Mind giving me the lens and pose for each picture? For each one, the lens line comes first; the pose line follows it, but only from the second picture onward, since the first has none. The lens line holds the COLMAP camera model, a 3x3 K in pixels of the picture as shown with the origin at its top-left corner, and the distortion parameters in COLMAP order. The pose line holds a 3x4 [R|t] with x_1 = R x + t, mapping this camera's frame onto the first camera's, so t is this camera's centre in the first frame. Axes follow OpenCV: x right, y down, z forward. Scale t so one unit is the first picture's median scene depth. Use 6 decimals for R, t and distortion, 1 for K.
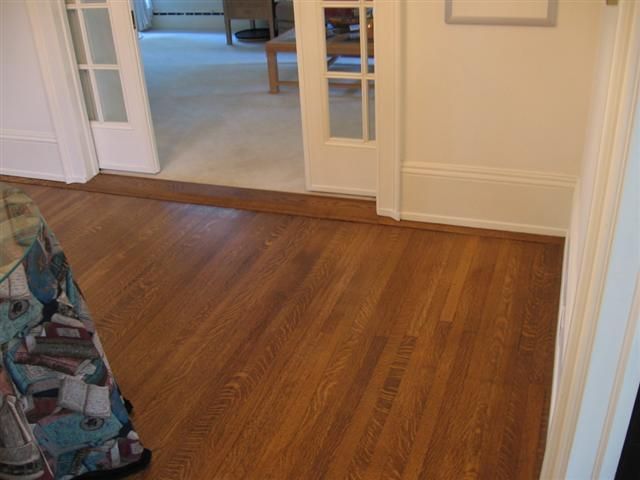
lens RADIAL K [[667.2, 0, 320.0], [0, 667.2, 240.0], [0, 0, 1]] dist [-0.118743, 0.022268]
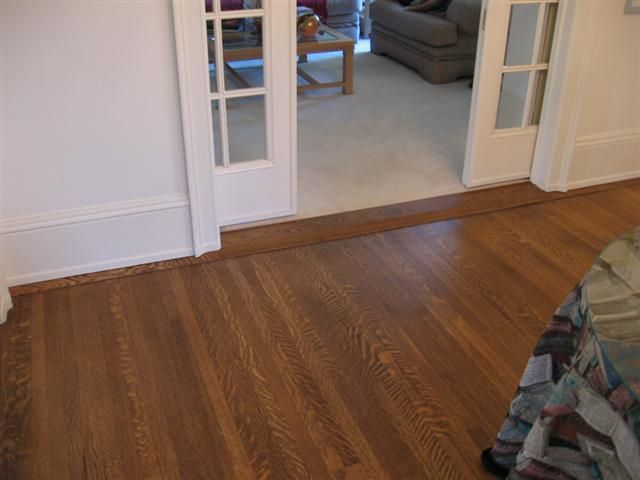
lens RADIAL K [[667.2, 0, 320.0], [0, 667.2, 240.0], [0, 0, 1]] dist [-0.118743, 0.022268]
pose [[0.758151, -0.269236, 0.593902, -0.799457], [0.270706, 0.958542, 0.088967, -0.148256], [-0.593233, 0.093322, 0.799603, 0.348212]]
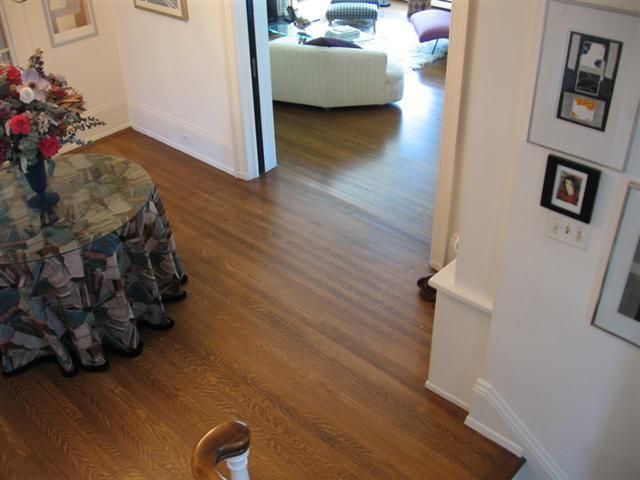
lens RADIAL K [[667.2, 0, 320.0], [0, 667.2, 240.0], [0, 0, 1]] dist [-0.118743, 0.022268]
pose [[0.395301, -0.473592, 0.787050, -1.046793], [0.445852, 0.848061, 0.286372, -0.025610], [-0.803090, 0.237705, 0.546391, -0.479476]]
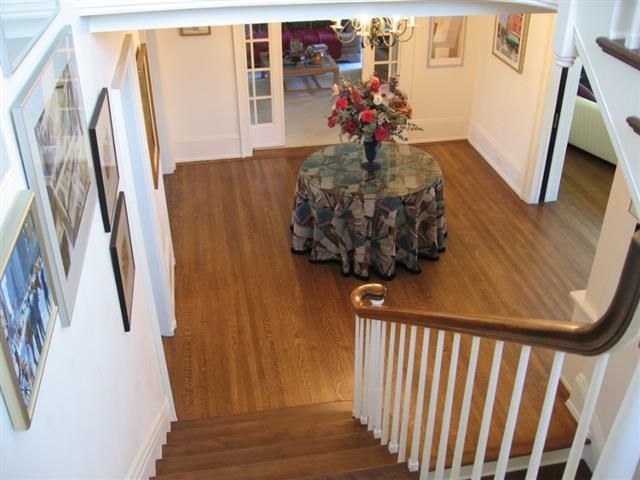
lens RADIAL K [[667.2, 0, 320.0], [0, 667.2, 240.0], [0, 0, 1]] dist [-0.118743, 0.022268]
pose [[0.863951, -0.224452, 0.450789, -1.268700], [0.207555, 0.974317, 0.087335, 0.031274], [-0.458814, 0.018111, 0.888348, -0.984245]]
